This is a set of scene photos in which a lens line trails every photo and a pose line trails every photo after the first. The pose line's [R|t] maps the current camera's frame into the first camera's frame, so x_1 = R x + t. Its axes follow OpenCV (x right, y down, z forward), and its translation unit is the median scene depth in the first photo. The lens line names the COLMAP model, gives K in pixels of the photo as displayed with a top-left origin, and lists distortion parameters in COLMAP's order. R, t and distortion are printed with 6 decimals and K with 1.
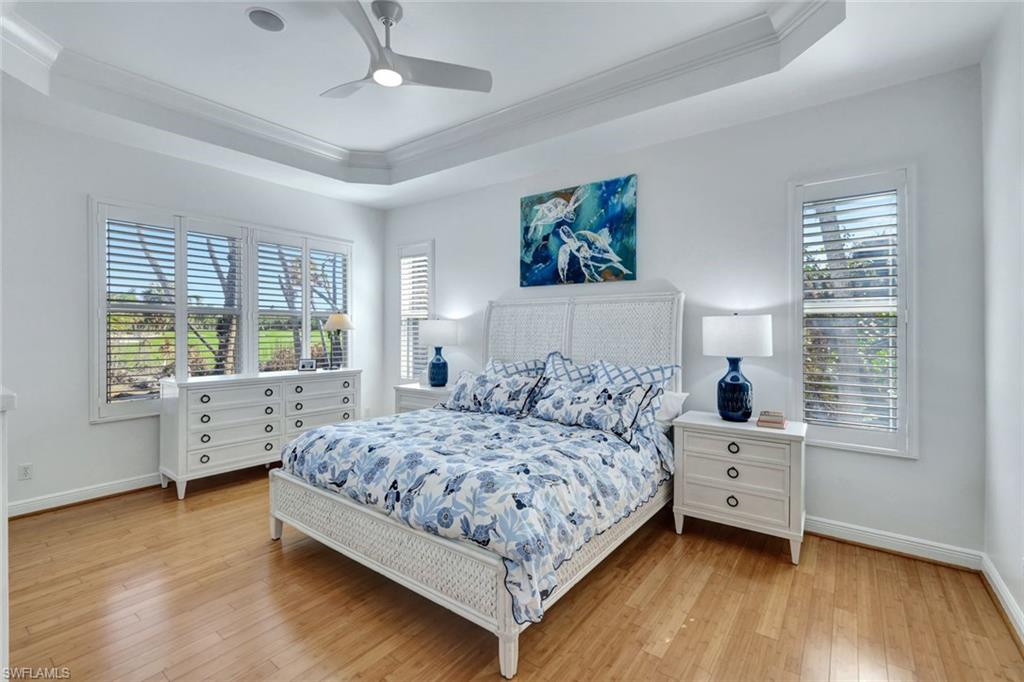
lens RADIAL K [[448.0, 0, 512.7], [0, 448.0, 332.6], [0, 0, 1]] dist [-0.000086, -0.000238]
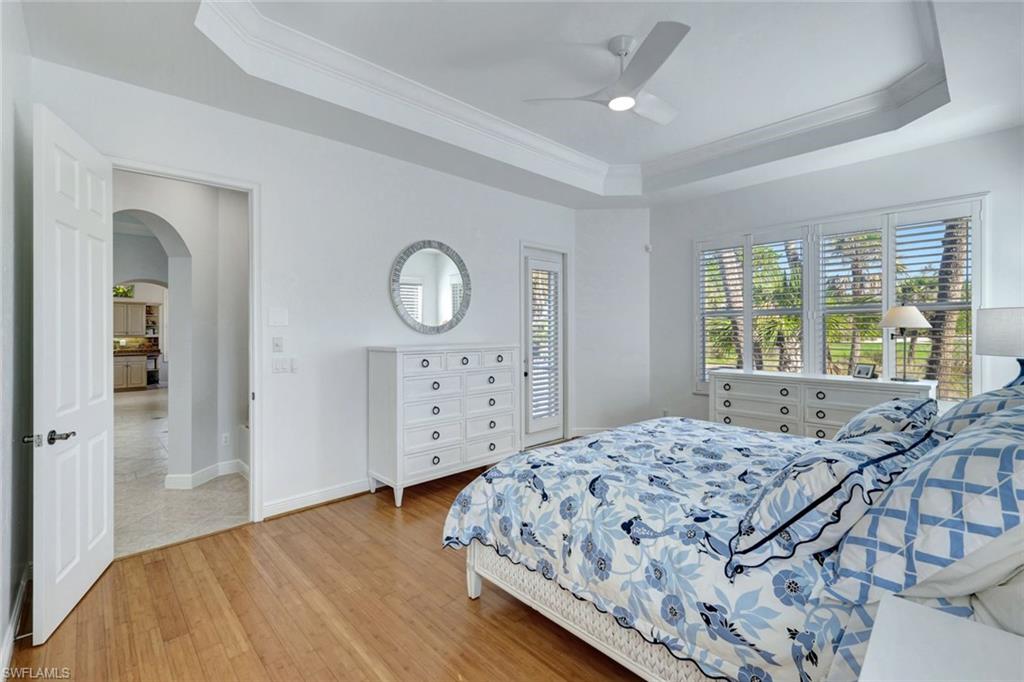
lens RADIAL K [[448.0, 0, 512.7], [0, 448.0, 332.6], [0, 0, 1]] dist [-0.000086, -0.000238]
pose [[-0.169149, 0.000407, -0.985590, 0.591879], [0.000545, 1.000000, 0.000319, 0.000187], [0.985590, -0.000483, -0.169149, 0.628818]]
